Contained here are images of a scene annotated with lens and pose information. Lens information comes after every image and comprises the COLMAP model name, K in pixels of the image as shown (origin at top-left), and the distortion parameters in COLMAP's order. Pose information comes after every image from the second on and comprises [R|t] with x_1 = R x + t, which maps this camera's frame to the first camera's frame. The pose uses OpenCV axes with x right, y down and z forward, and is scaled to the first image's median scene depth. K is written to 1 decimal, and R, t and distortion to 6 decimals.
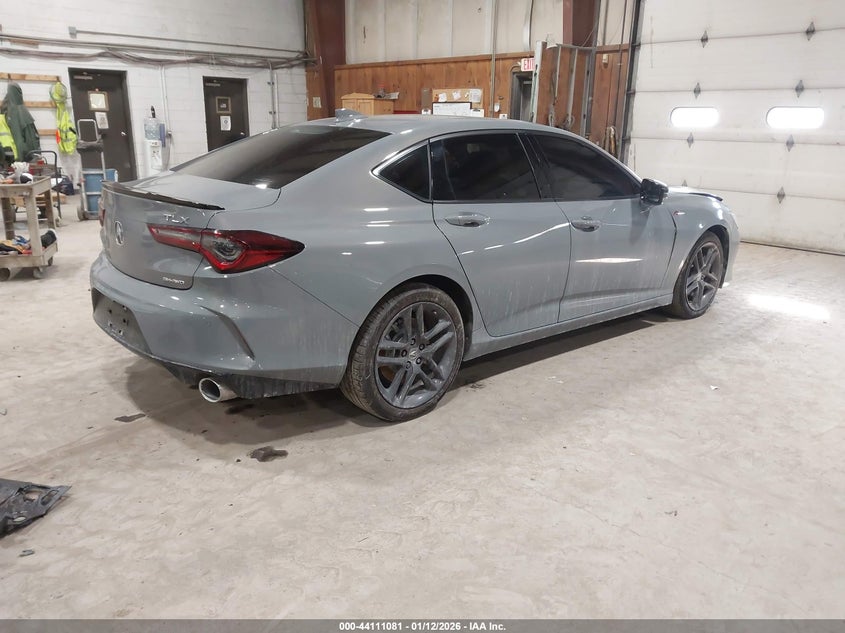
lens RADIAL K [[667.2, 0, 422.5], [0, 667.2, 316.5], [0, 0, 1]] dist [-0.006283, 0.012313]
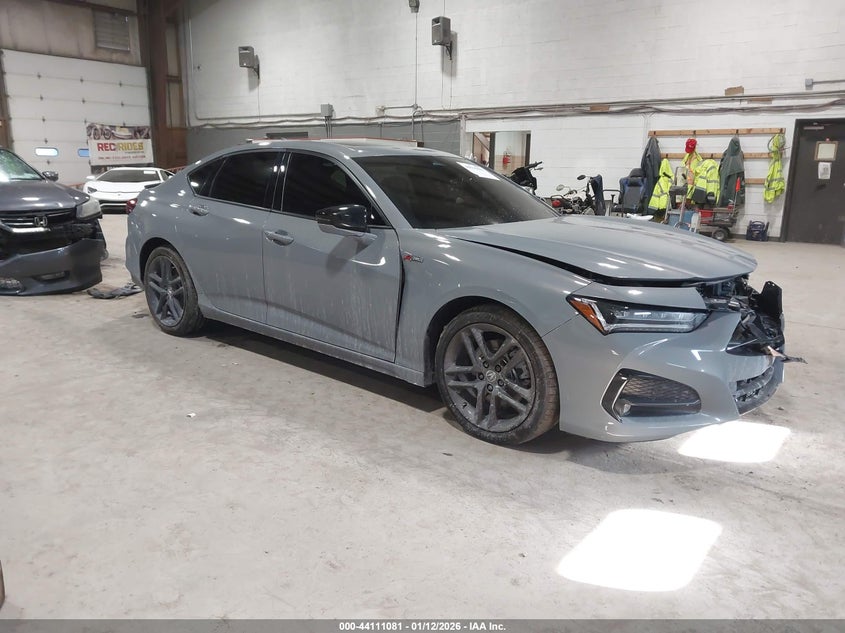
lens RADIAL K [[667.2, 0, 422.5], [0, 667.2, 316.5], [0, 0, 1]] dist [-0.006283, 0.012313]
pose [[0.149418, 0.209134, -0.966404, 0.439203], [-0.298111, 0.941425, 0.157637, -0.084856], [0.942764, 0.264541, 0.203011, 0.350658]]
